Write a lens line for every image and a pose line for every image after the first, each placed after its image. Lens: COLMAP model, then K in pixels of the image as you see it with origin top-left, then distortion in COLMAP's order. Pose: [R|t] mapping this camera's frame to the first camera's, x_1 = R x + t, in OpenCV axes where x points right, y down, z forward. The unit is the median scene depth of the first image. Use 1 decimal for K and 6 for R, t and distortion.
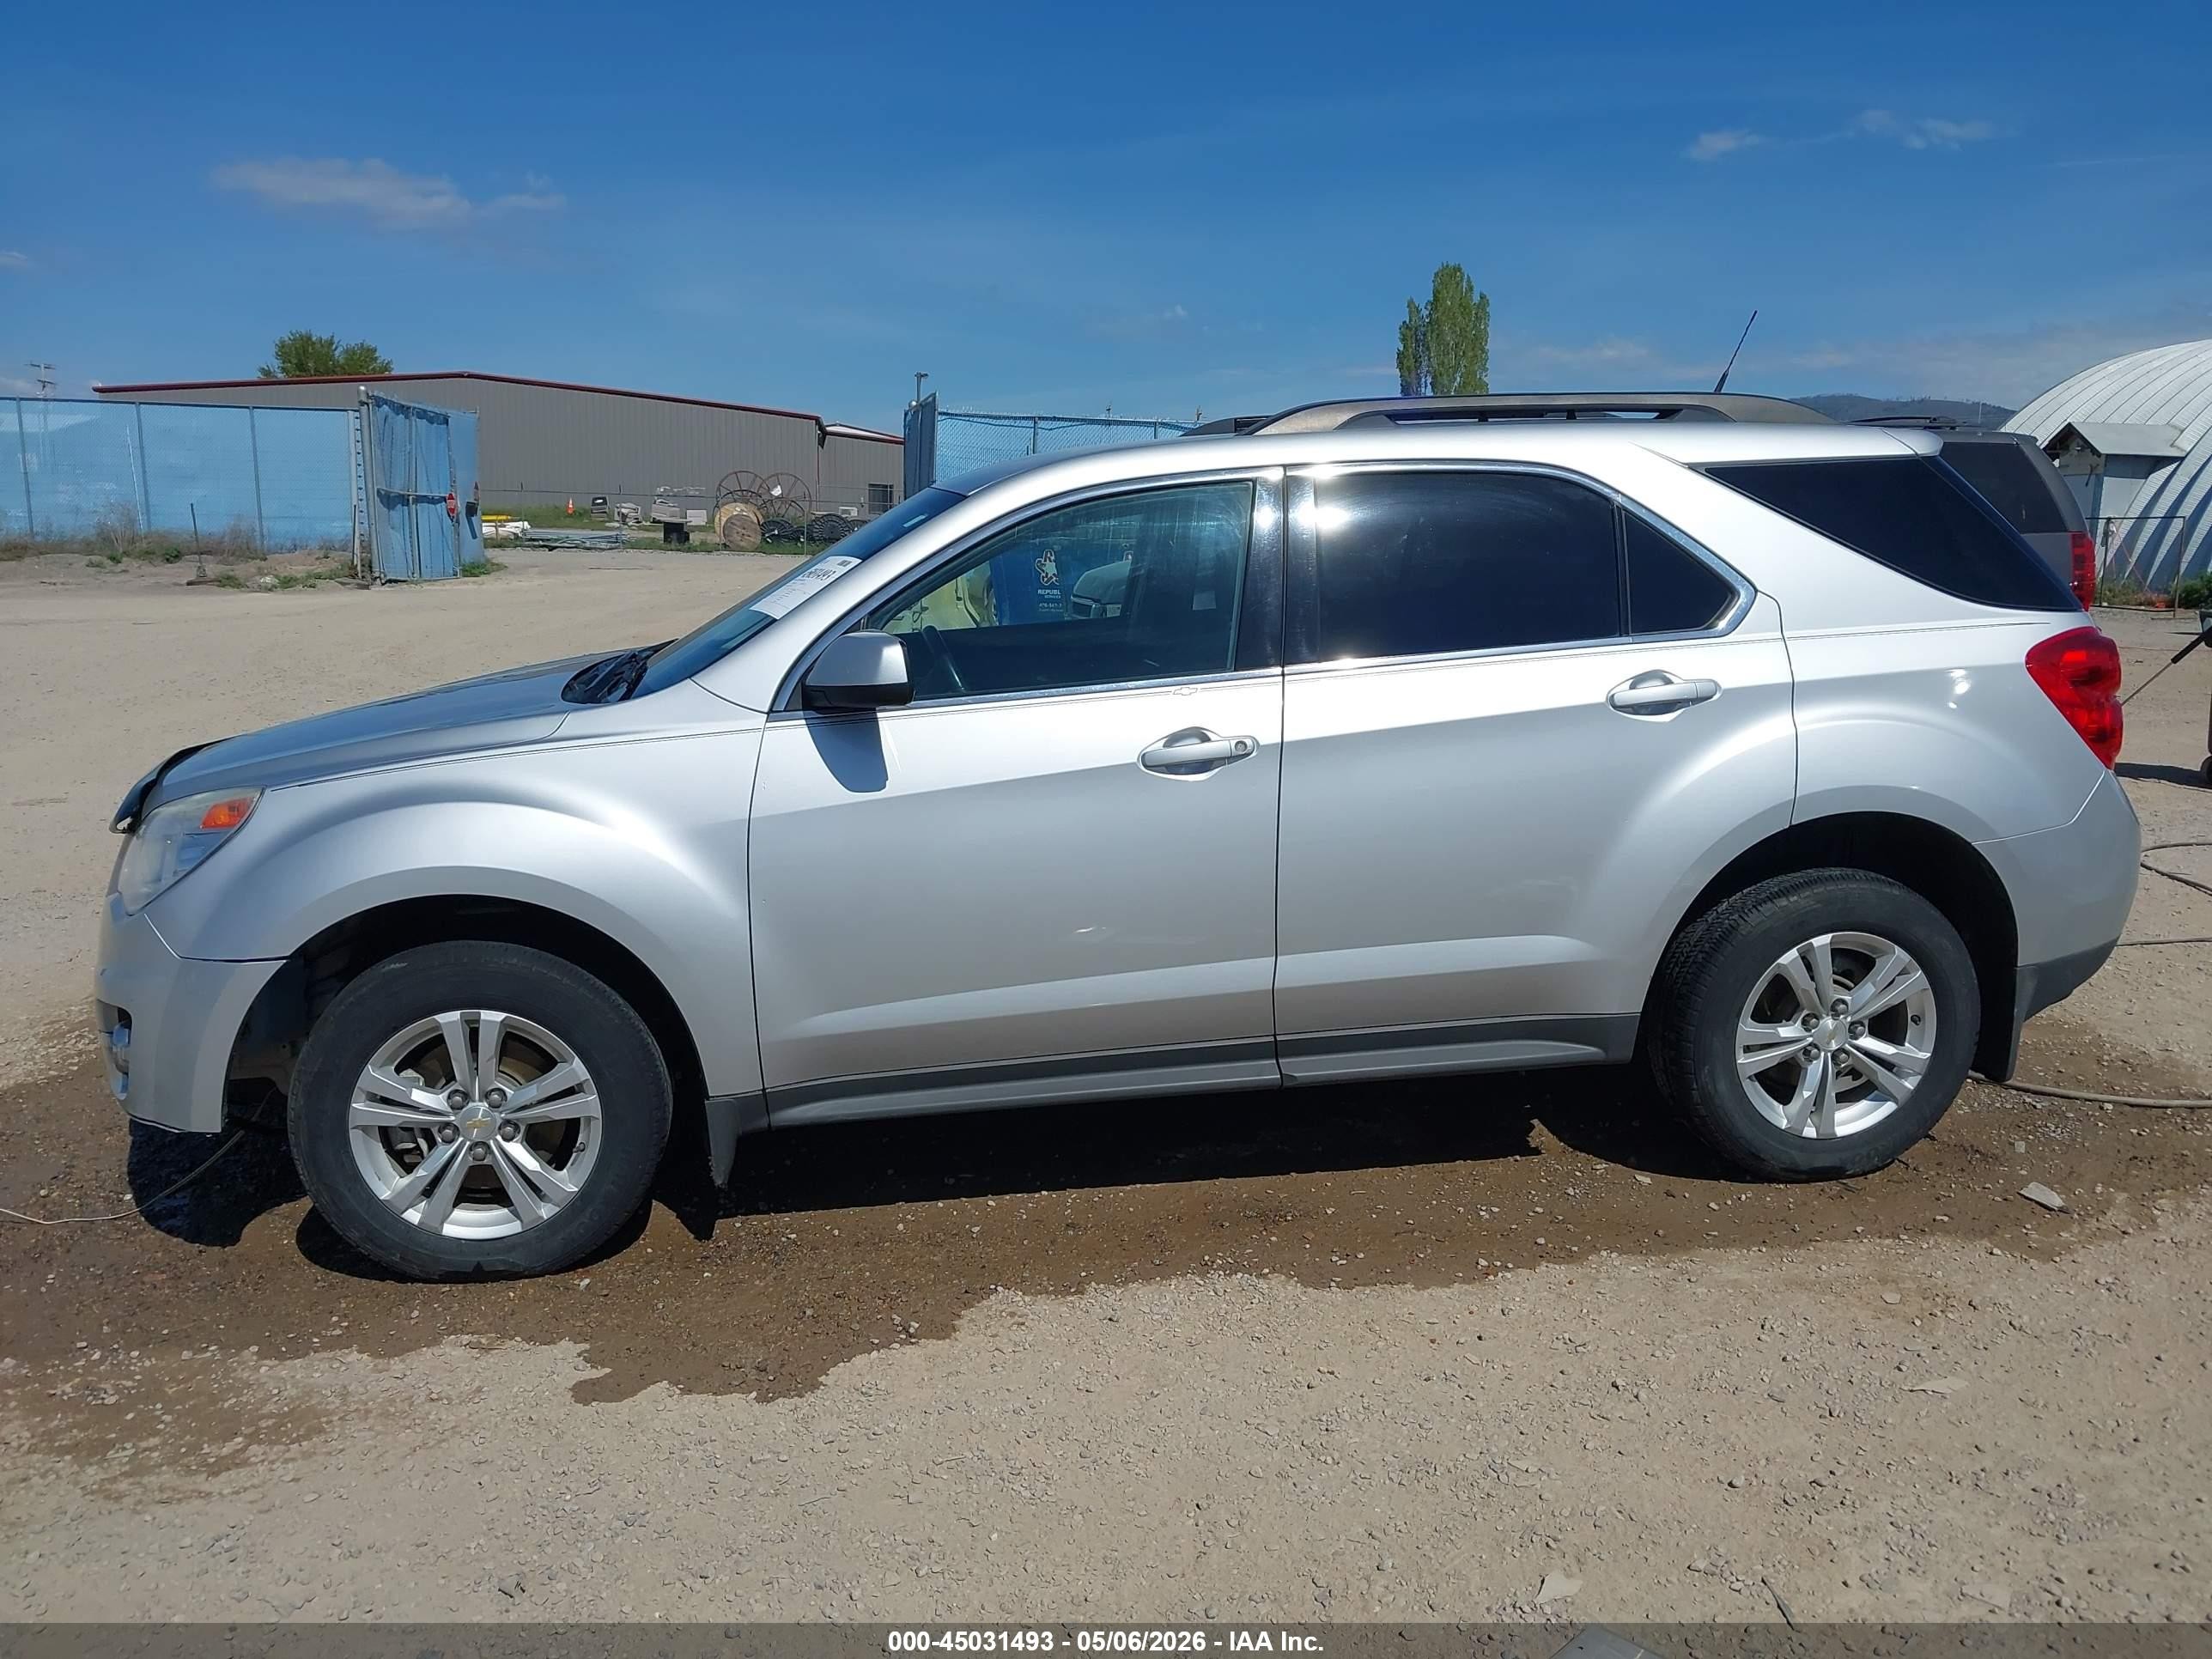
lens RADIAL K [[1799.5, 0, 1152.0], [0, 1799.5, 803.0], [0, 0, 1]] dist [-0.025021, -0.001881]
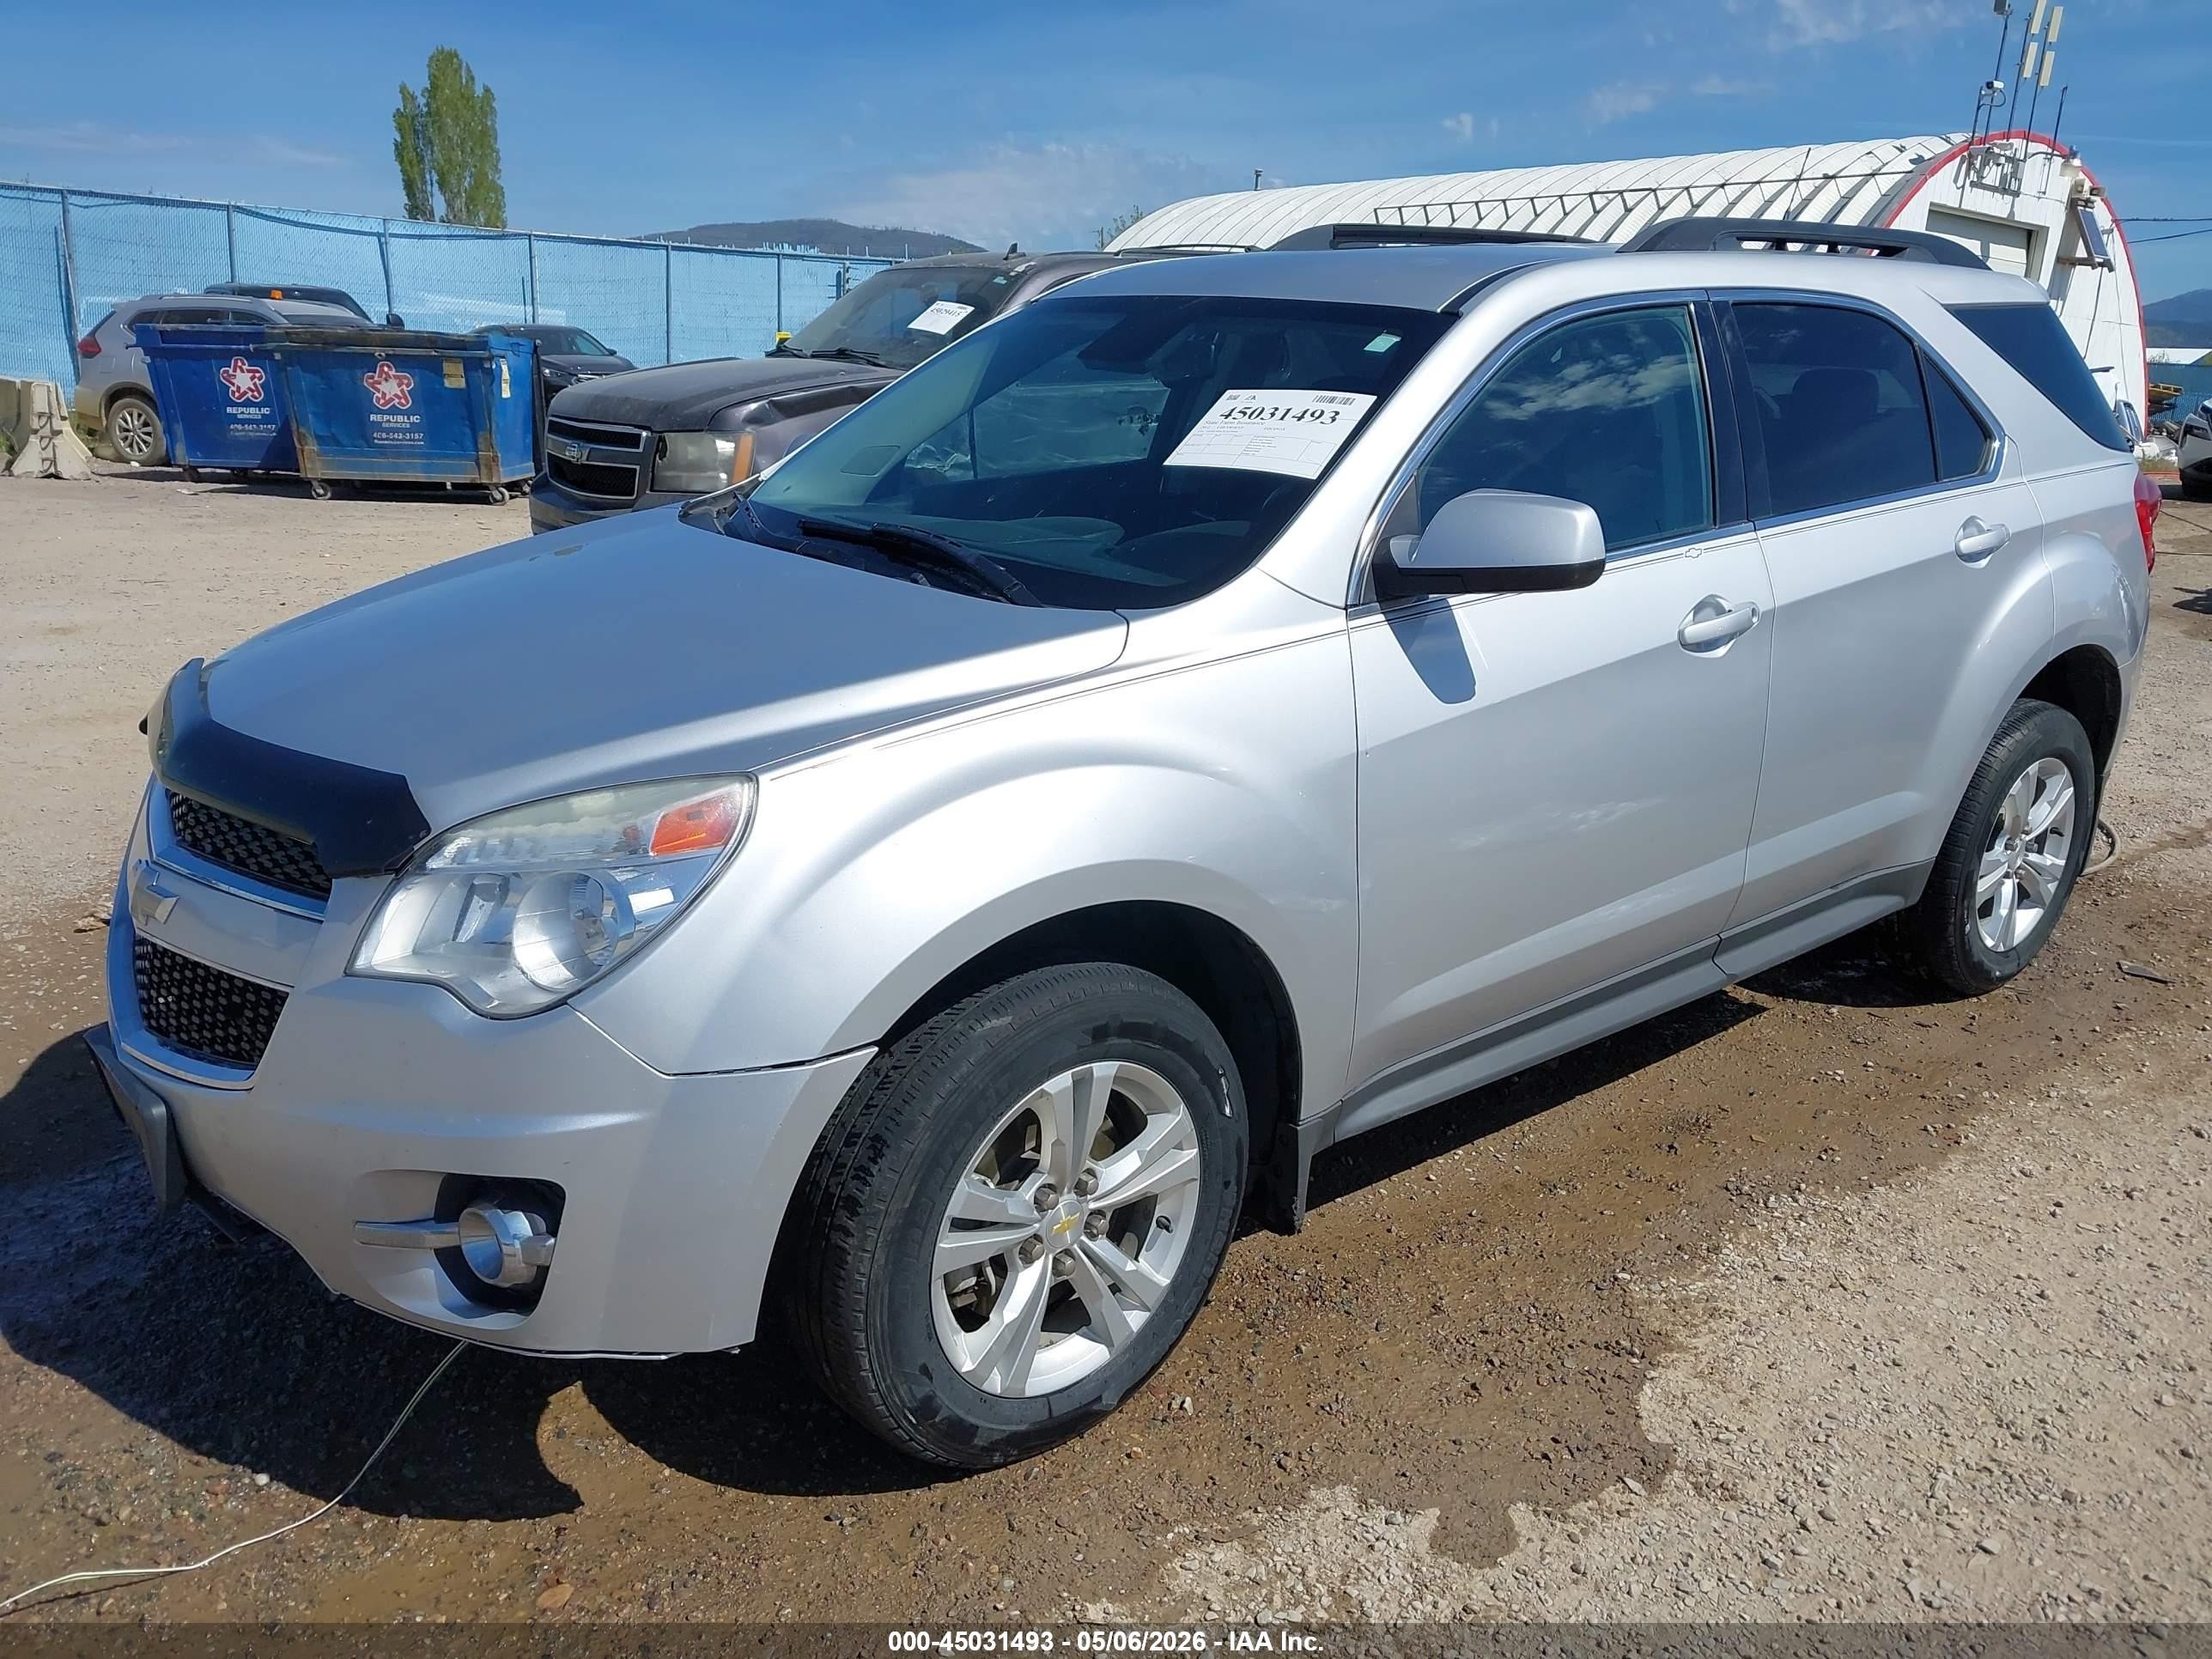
lens RADIAL K [[1728.1, 0, 1136.7], [0, 1728.1, 820.6], [0, 0, 1]] dist [0.022459, -0.021672]
pose [[0.858845, -0.109835, 0.500321, -0.604803], [0.051642, 0.990331, 0.128757, -0.053904], [-0.509625, -0.084745, 0.856213, 0.388006]]
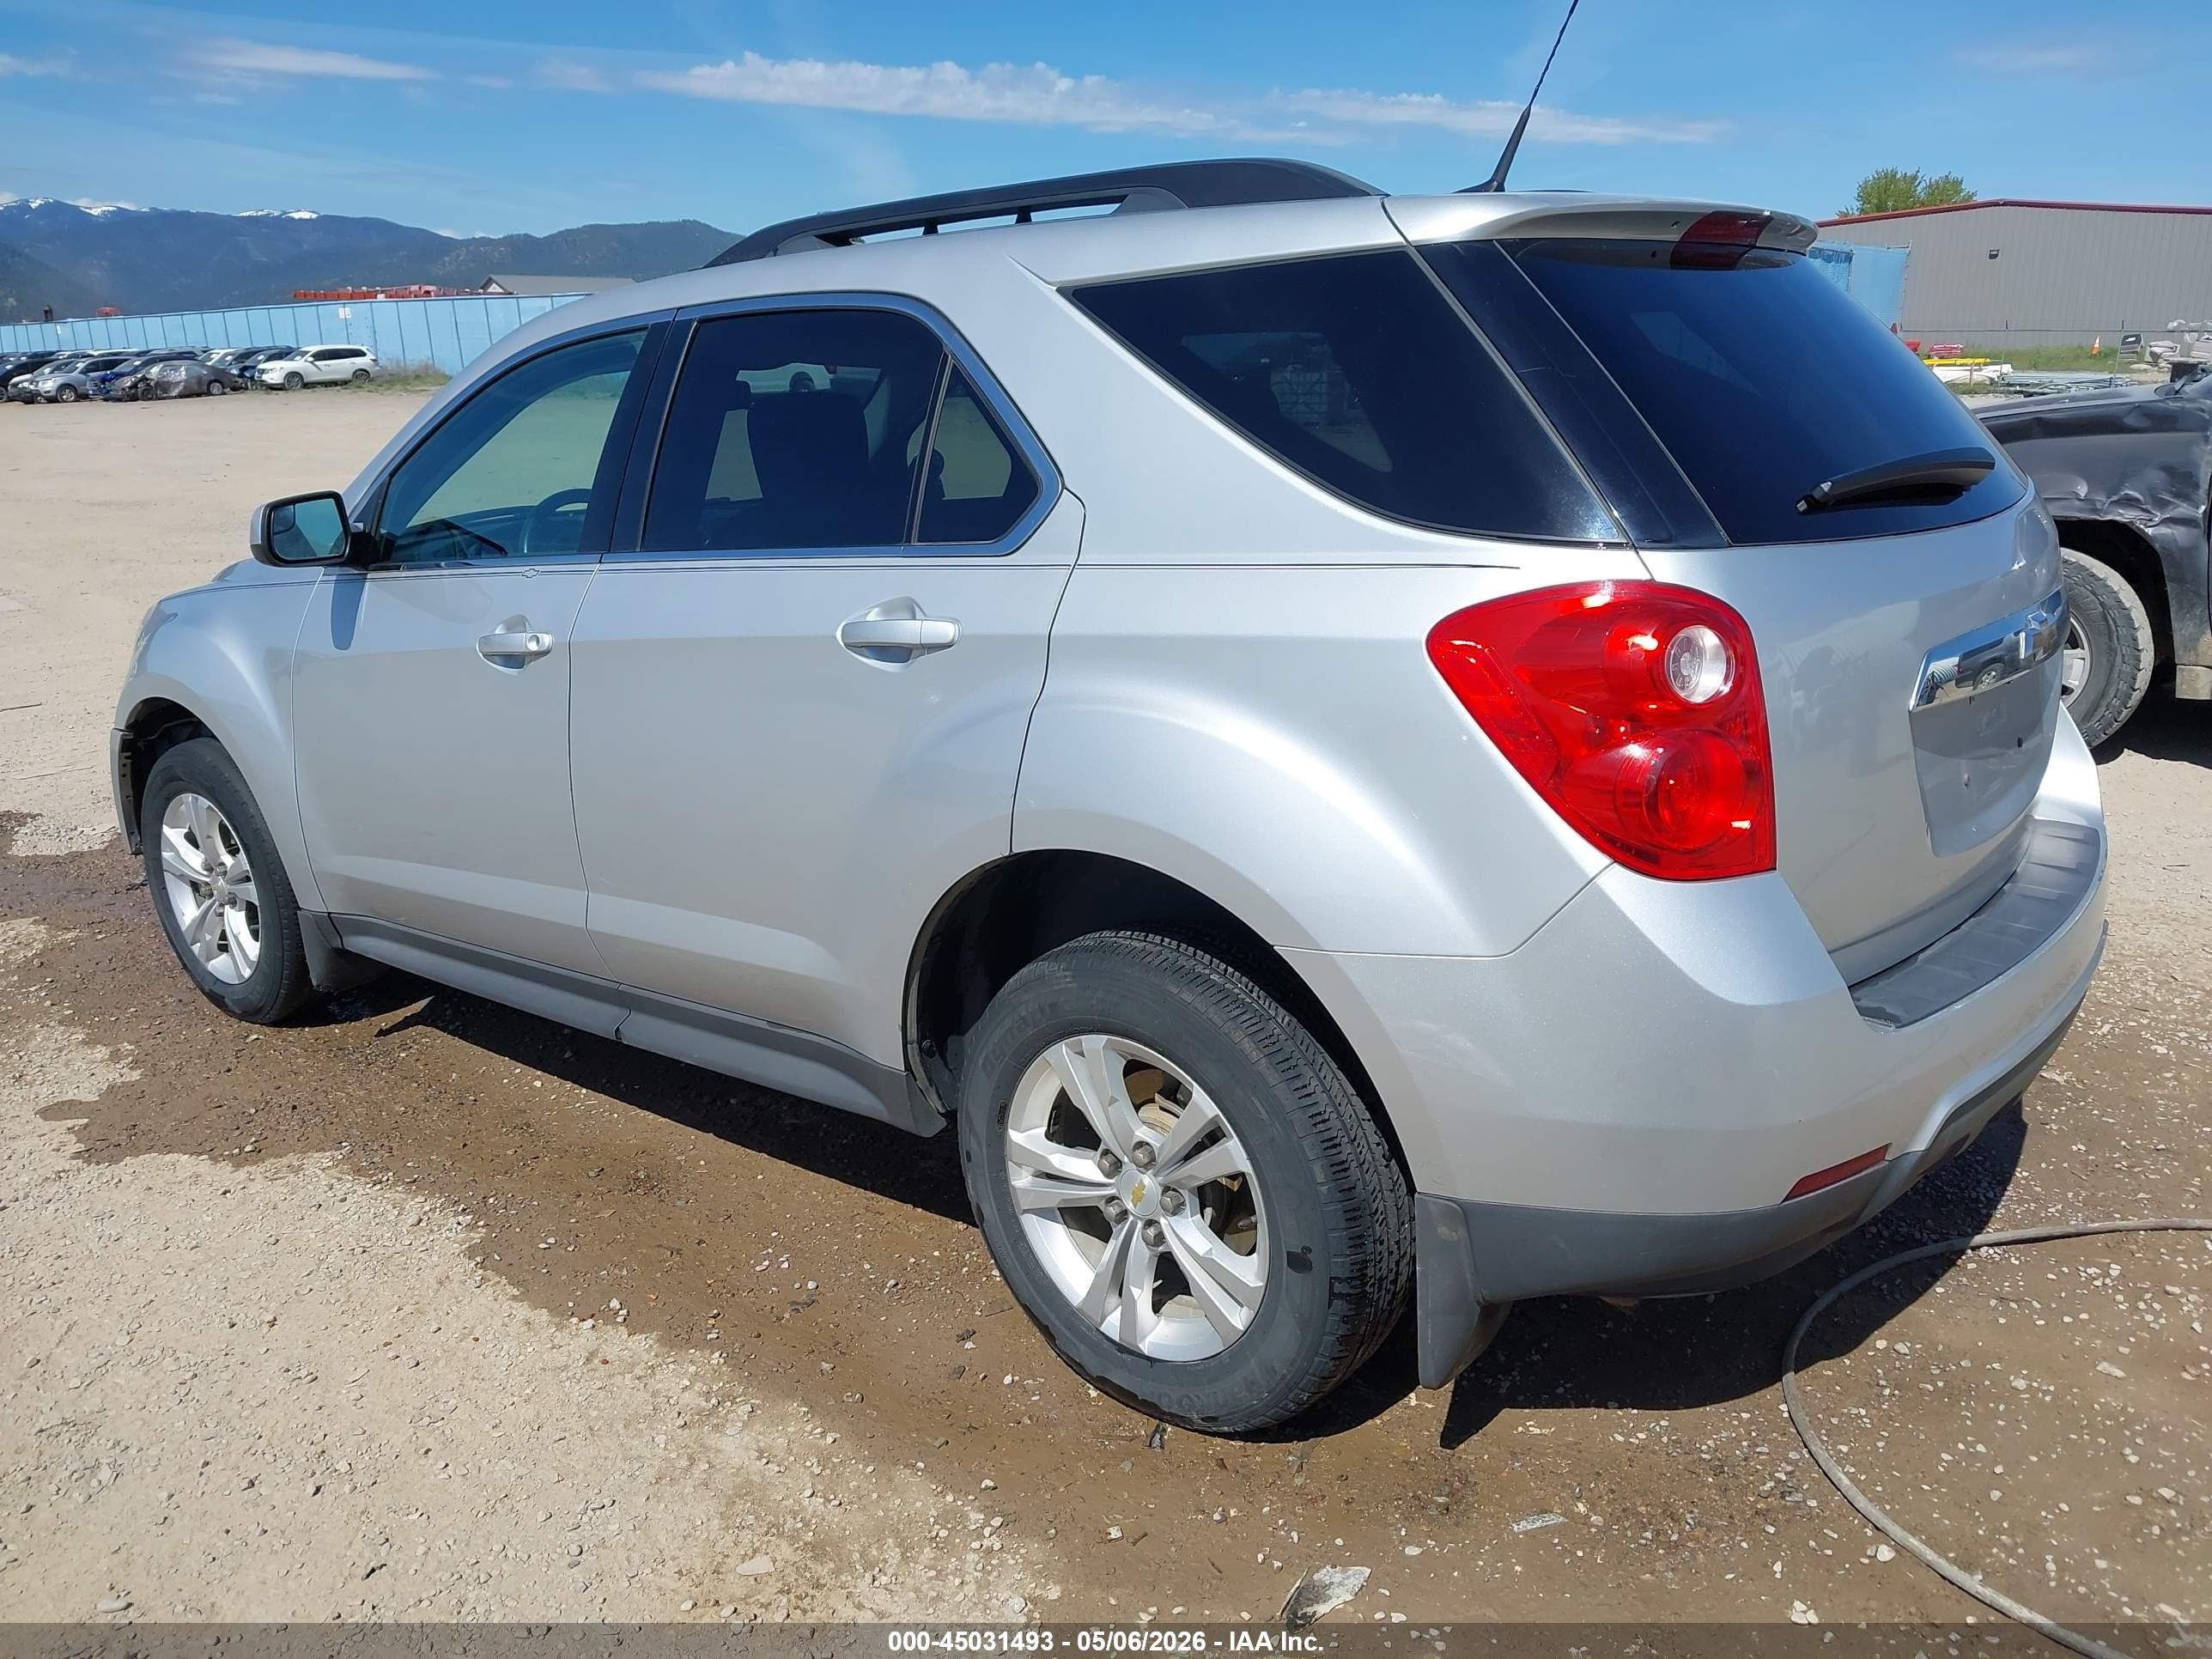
lens RADIAL K [[1771.6, 0, 1136.7], [0, 1771.6, 826.8], [0, 0, 1]] dist [0.063607, -0.094935]
pose [[0.646057, 0.173352, -0.743343, 0.846669], [-0.101000, 0.984721, 0.141861, -0.091281], [0.756577, -0.016573, 0.653695, 0.604297]]
